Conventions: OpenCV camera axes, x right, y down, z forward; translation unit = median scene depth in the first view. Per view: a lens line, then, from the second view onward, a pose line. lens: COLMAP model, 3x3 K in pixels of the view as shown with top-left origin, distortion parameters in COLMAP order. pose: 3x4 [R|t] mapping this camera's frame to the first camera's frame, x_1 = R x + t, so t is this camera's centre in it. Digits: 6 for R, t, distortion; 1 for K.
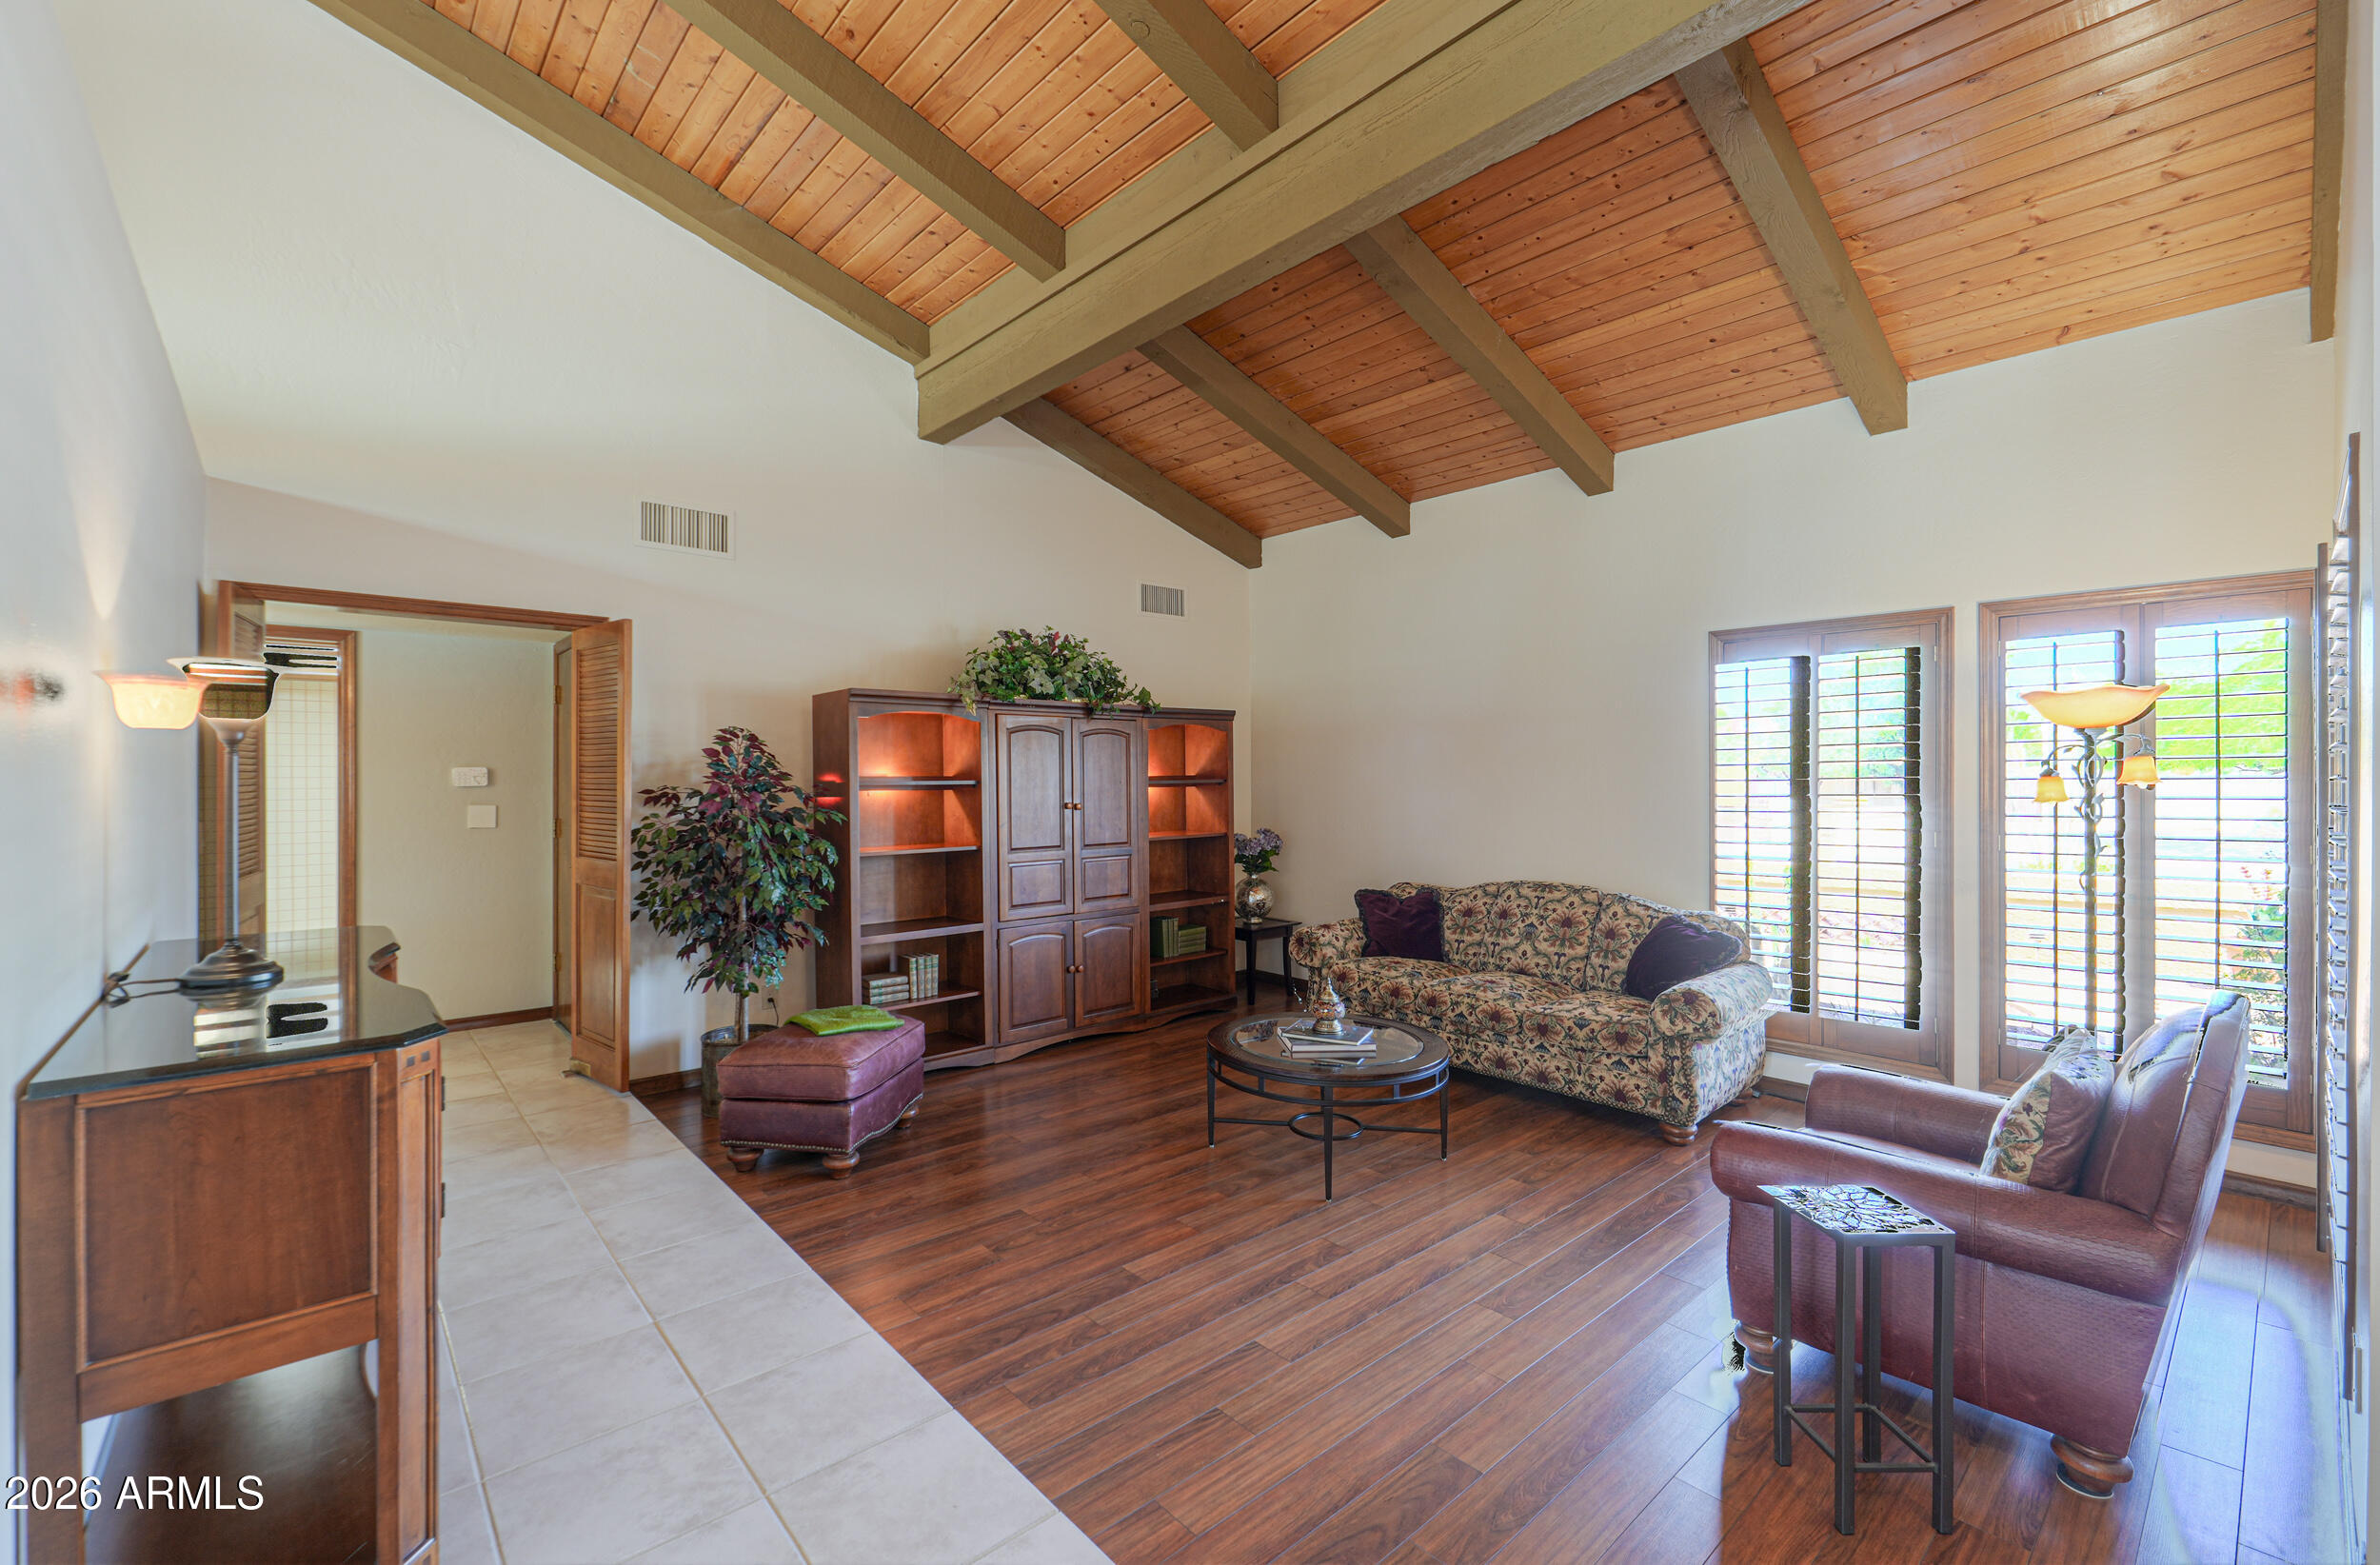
lens RADIAL K [[1001.6, 0, 1179.5], [0, 1001.6, 776.3], [0, 0, 1]] dist [0.003372, -0.000678]
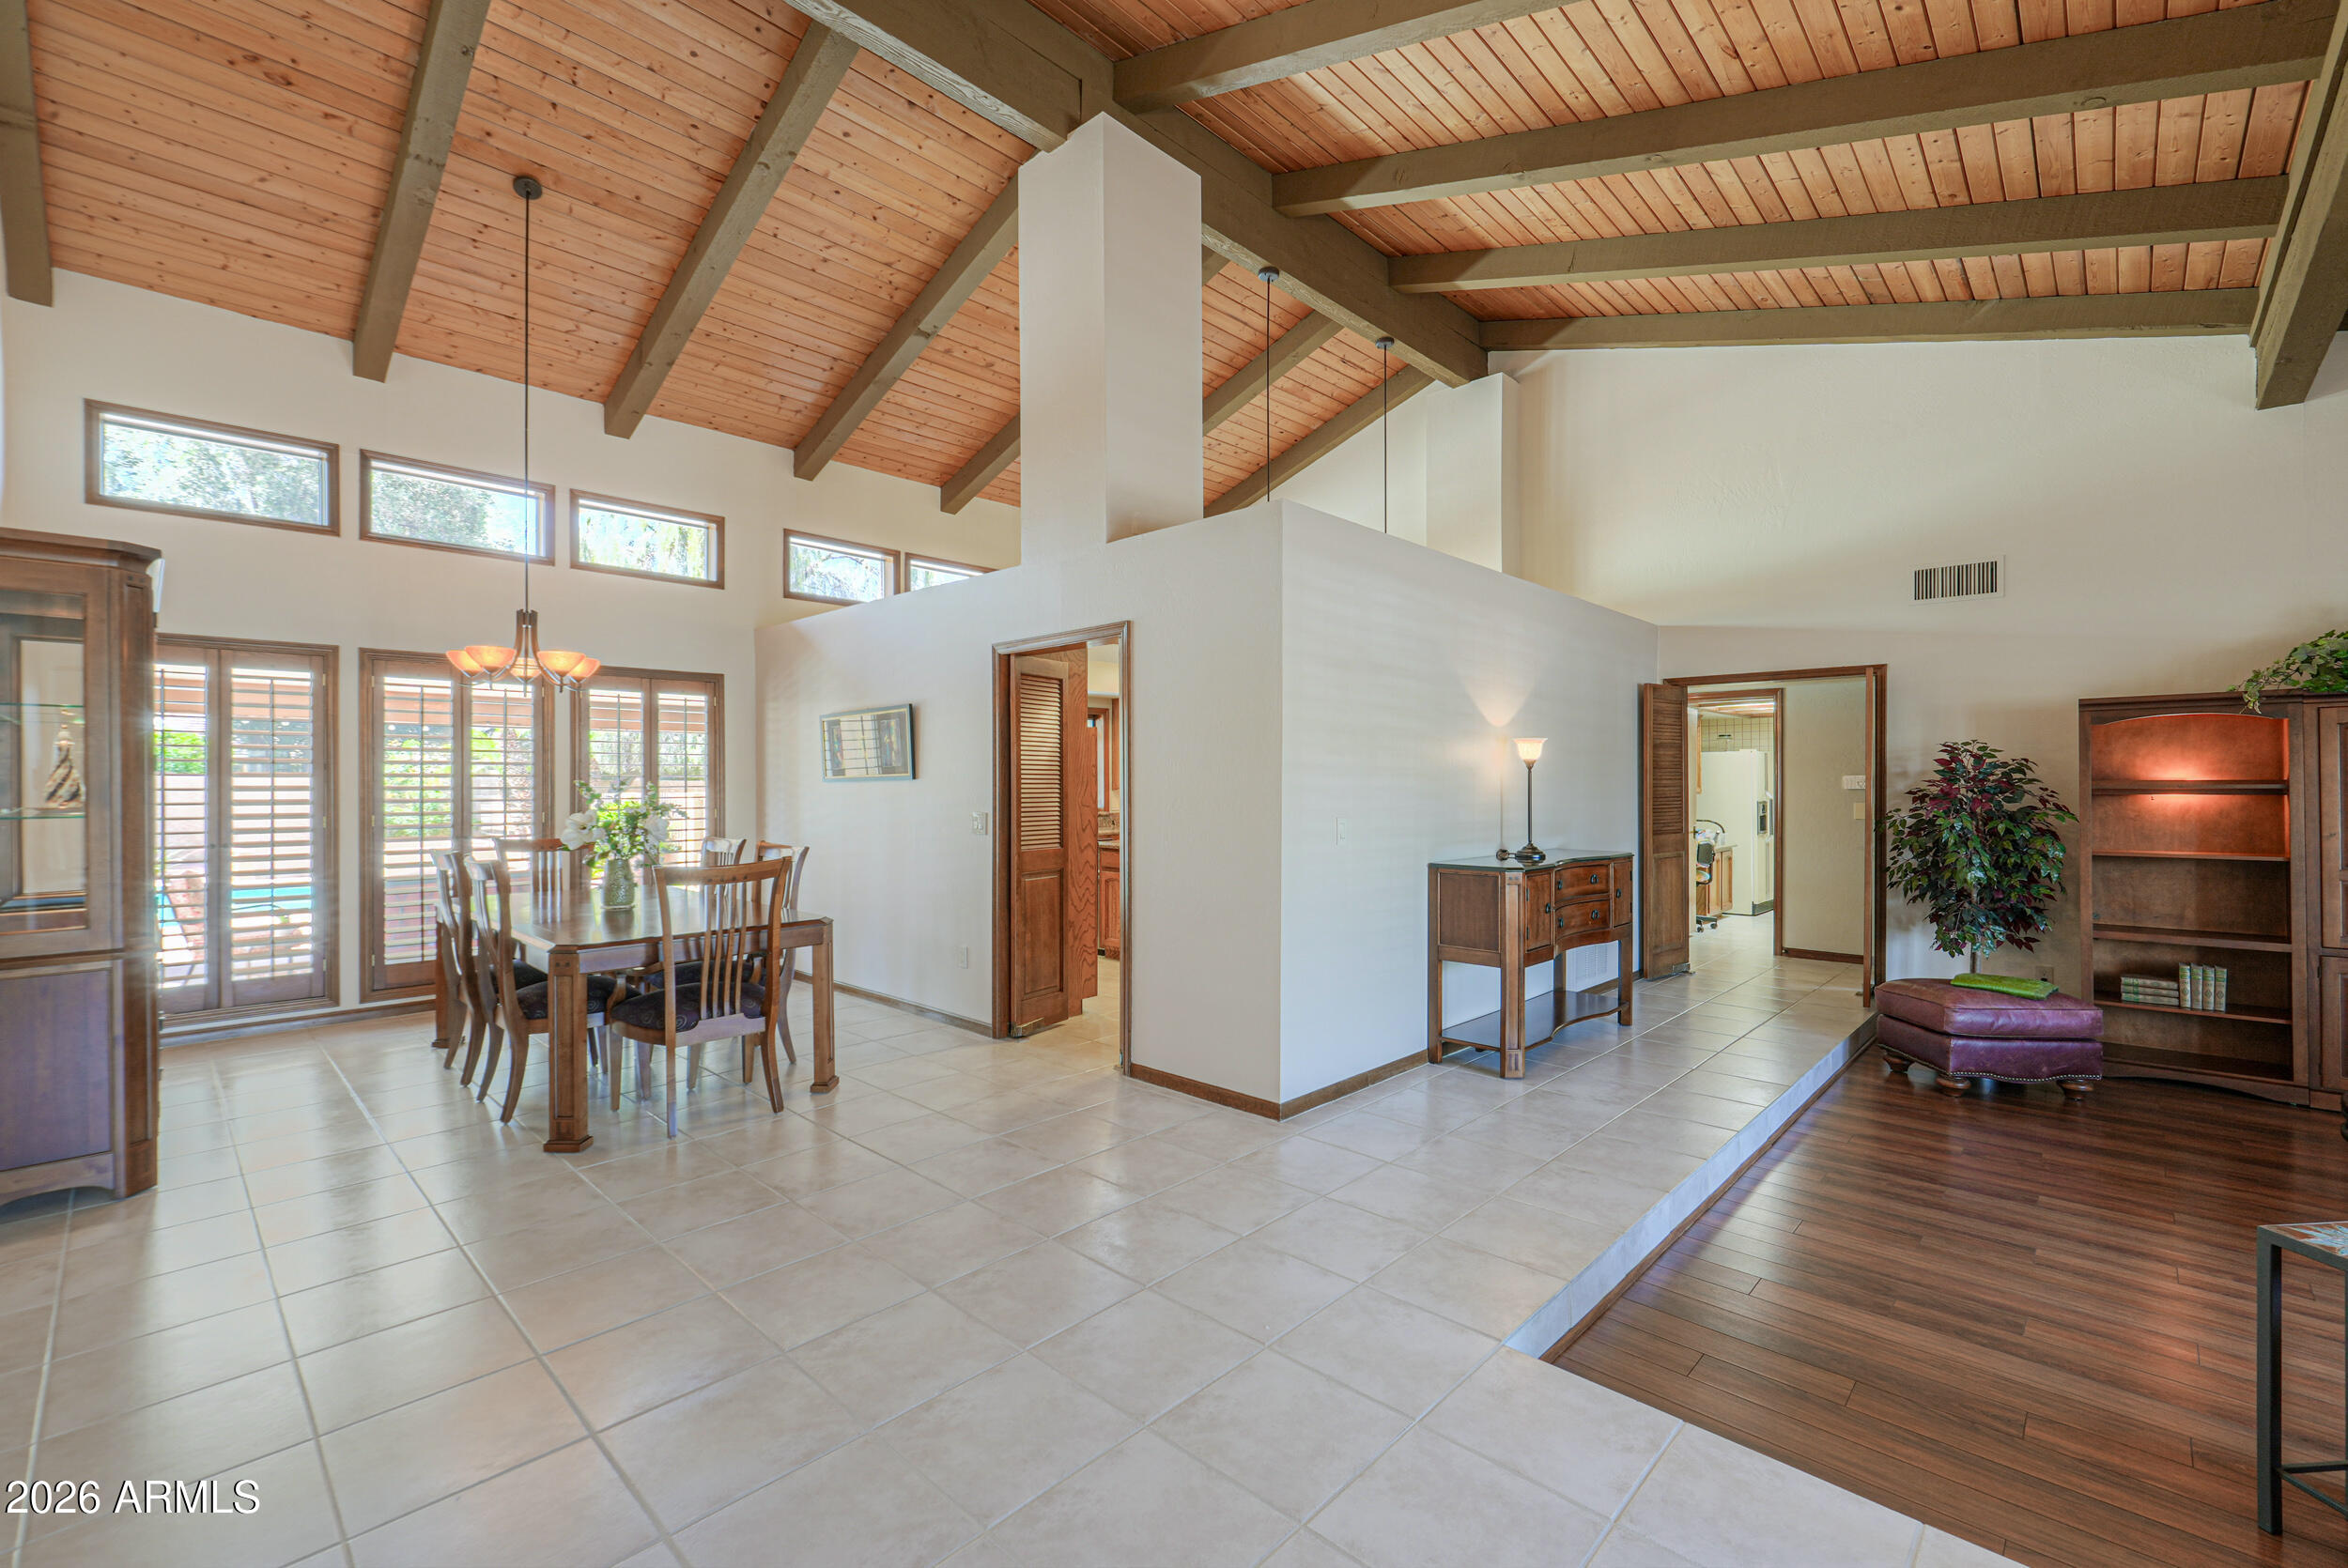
lens RADIAL K [[992.8, 0, 1173.3], [0, 992.8, 777.3], [0, 0, 1]] dist [-0.000398, 0.000015]
pose [[0.088027, -0.008666, -0.996080, 0.643251], [0.002328, 0.999961, -0.008494, 0.003156], [0.996115, -0.001571, 0.088044, -0.072664]]
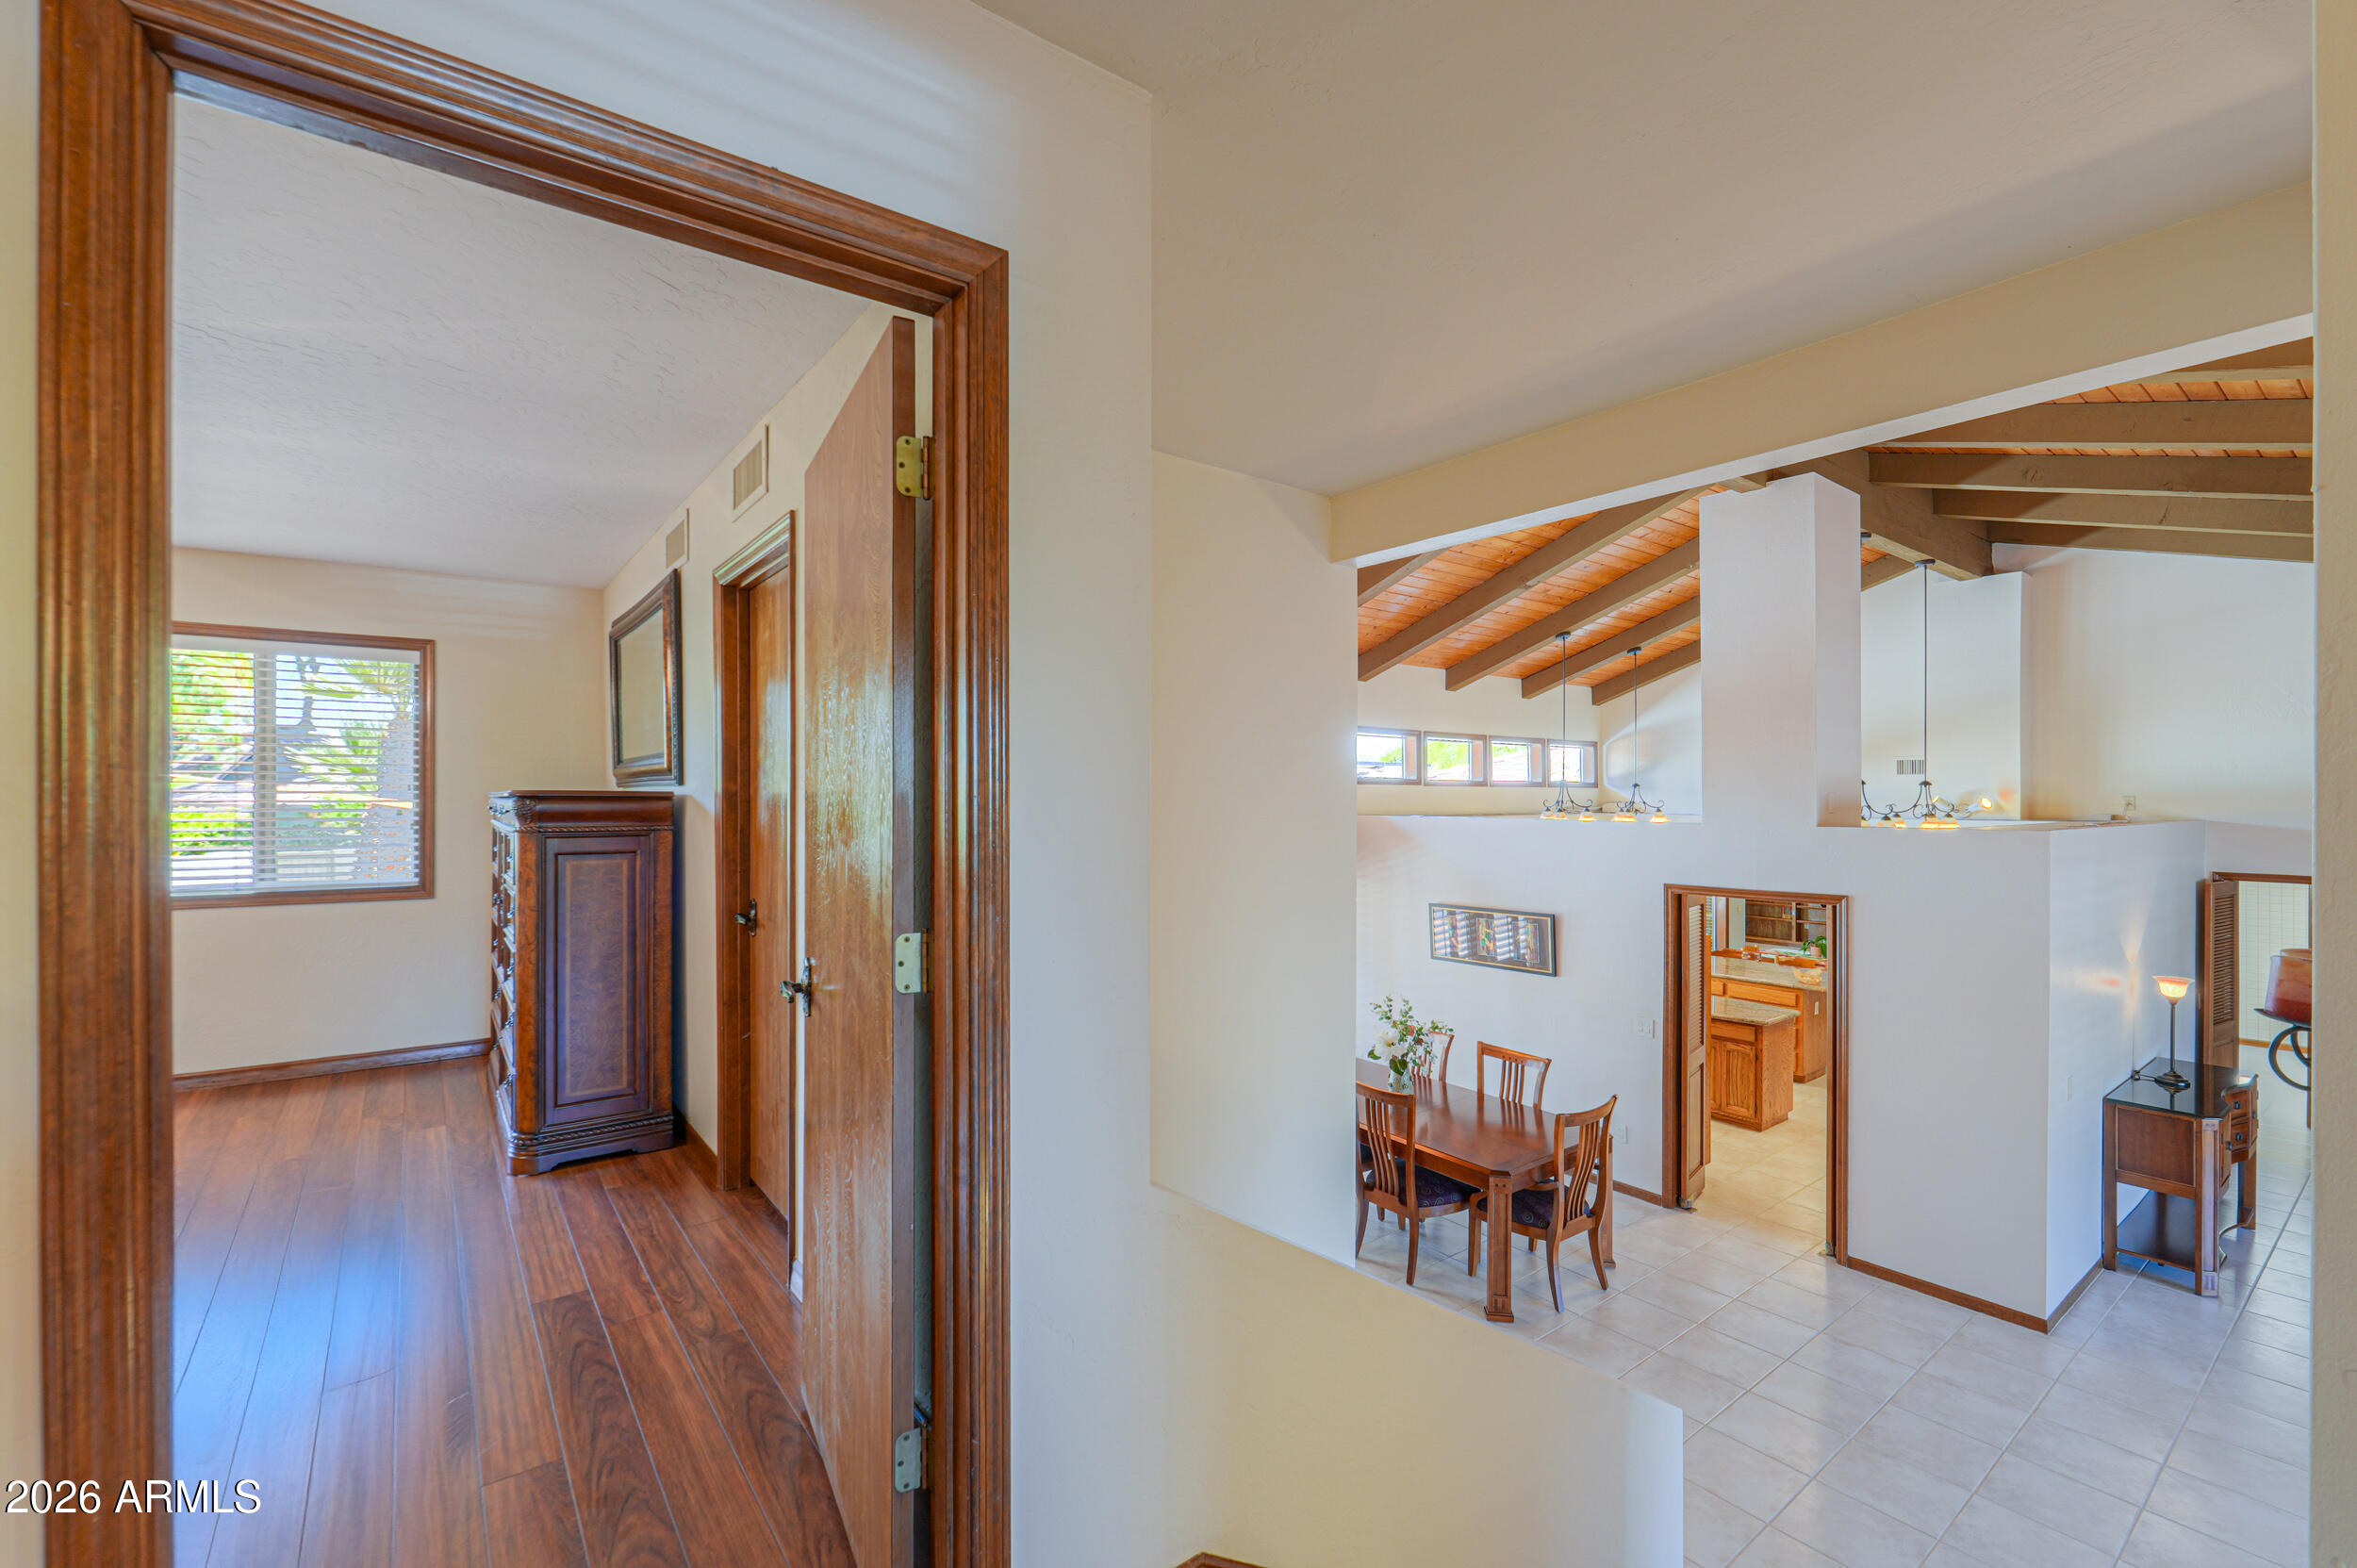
lens RADIAL K [[992.0, 0, 1185.8], [0, 992.0, 793.7], [0, 0, 1]] dist [0.003372, -0.000678]
pose [[-0.062957, -0.001462, -0.998015, 0.911516], [-0.000032, 0.999999, -0.001462, -0.277644], [0.998016, -0.000060, -0.062957, -0.741970]]
